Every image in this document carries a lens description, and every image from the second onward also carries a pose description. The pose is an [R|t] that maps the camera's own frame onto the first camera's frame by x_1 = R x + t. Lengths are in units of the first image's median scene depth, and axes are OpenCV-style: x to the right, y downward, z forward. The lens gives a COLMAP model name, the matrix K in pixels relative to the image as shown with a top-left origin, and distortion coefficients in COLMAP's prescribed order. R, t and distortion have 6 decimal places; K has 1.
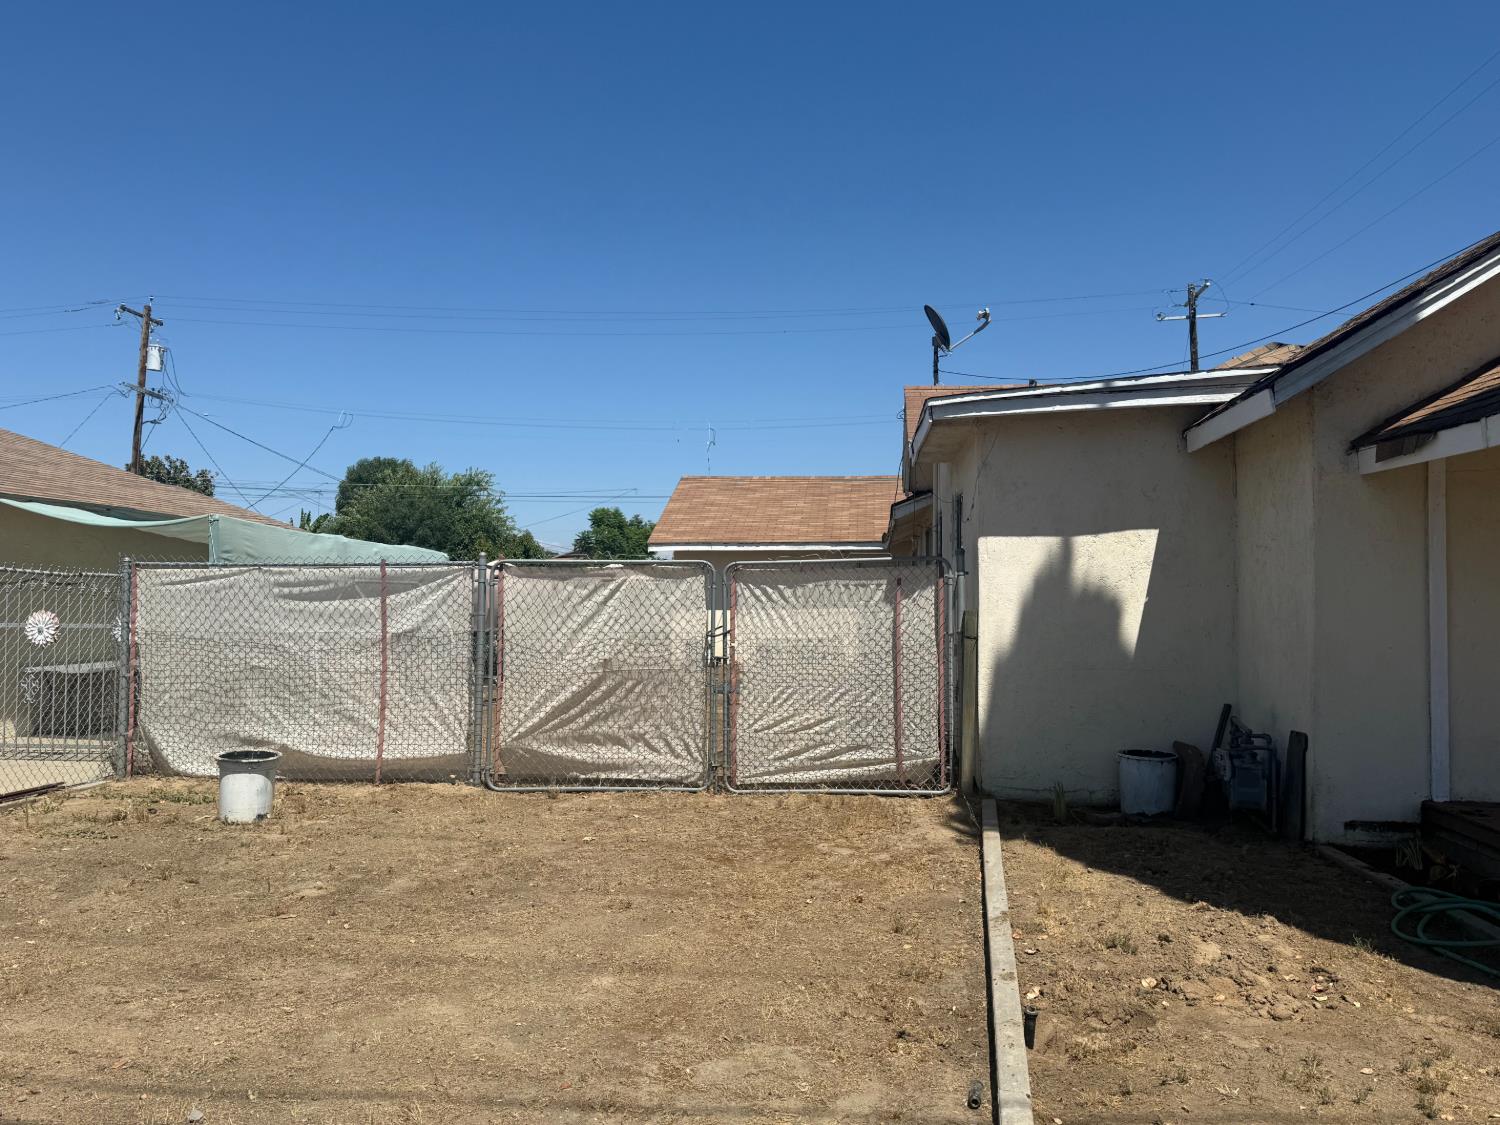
lens RADIAL K [[1162.5, 0, 750.0], [0, 1162.5, 562.5], [0, 0, 1]] dist [0.204087, -0.377403]
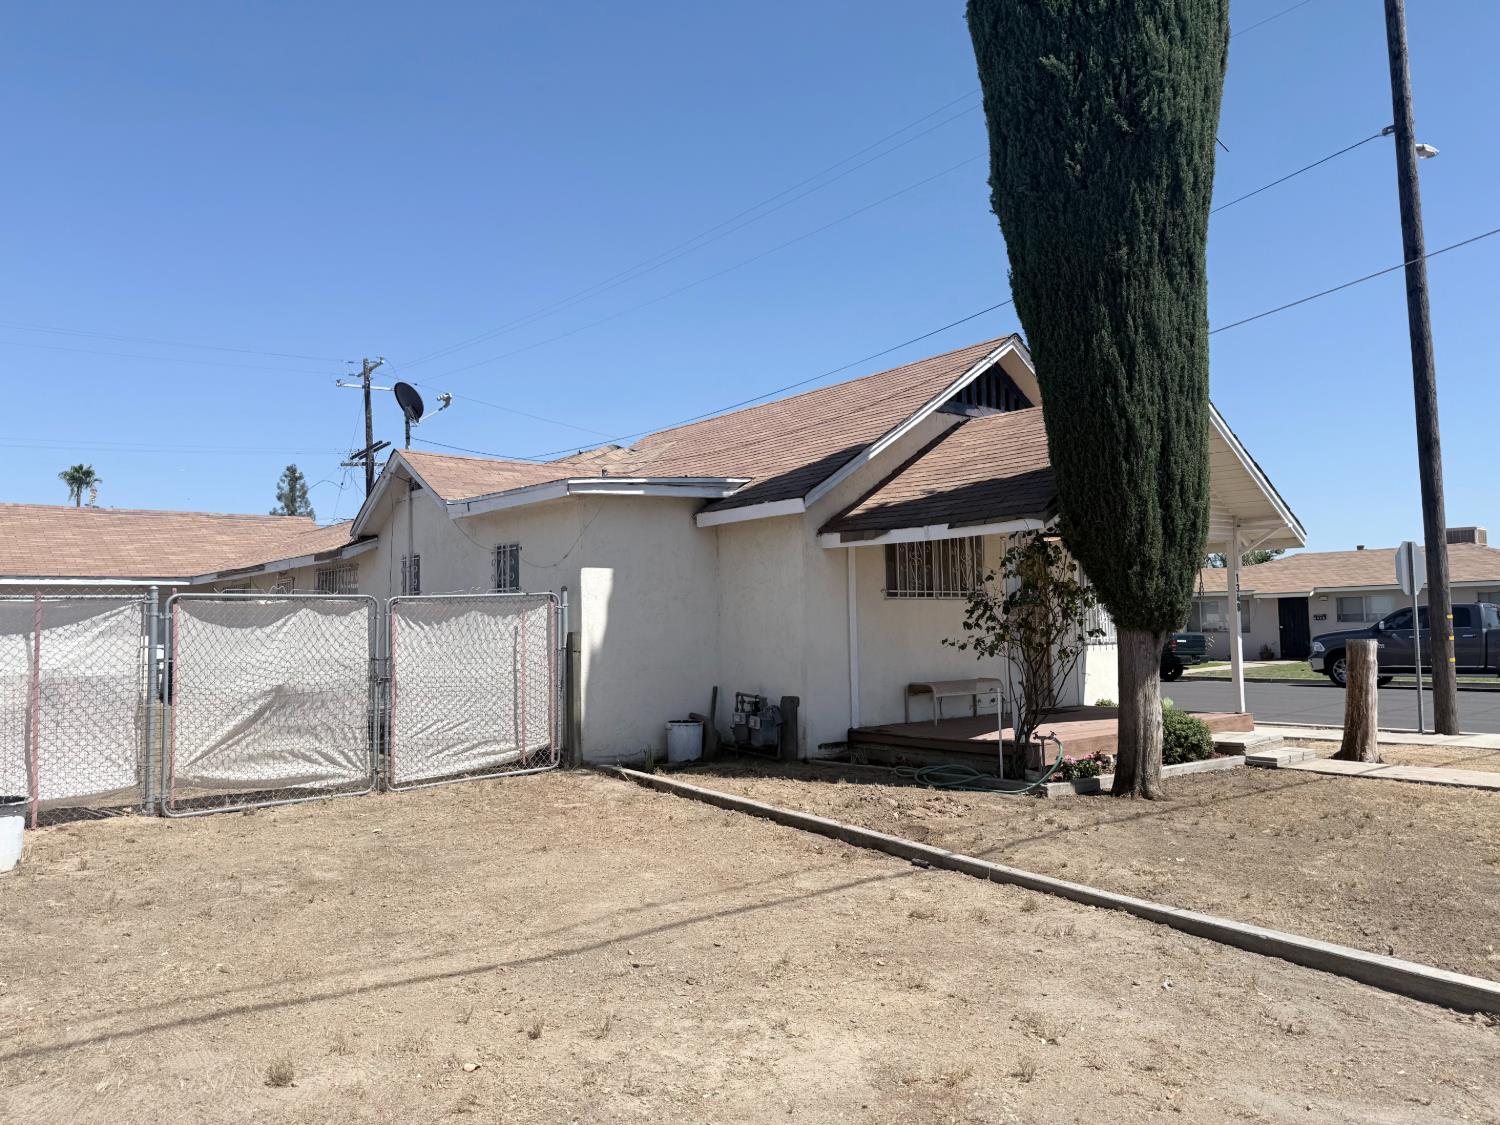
lens RADIAL K [[1067.7, 0, 750.0], [0, 1067.7, 562.5], [0, 0, 1]] dist [0.093841, -0.153491]
pose [[0.705378, 0.023789, 0.708432, -0.544103], [-0.001110, 0.999473, -0.032457, -0.000548], [-0.708831, 0.022108, 0.705032, -0.037305]]
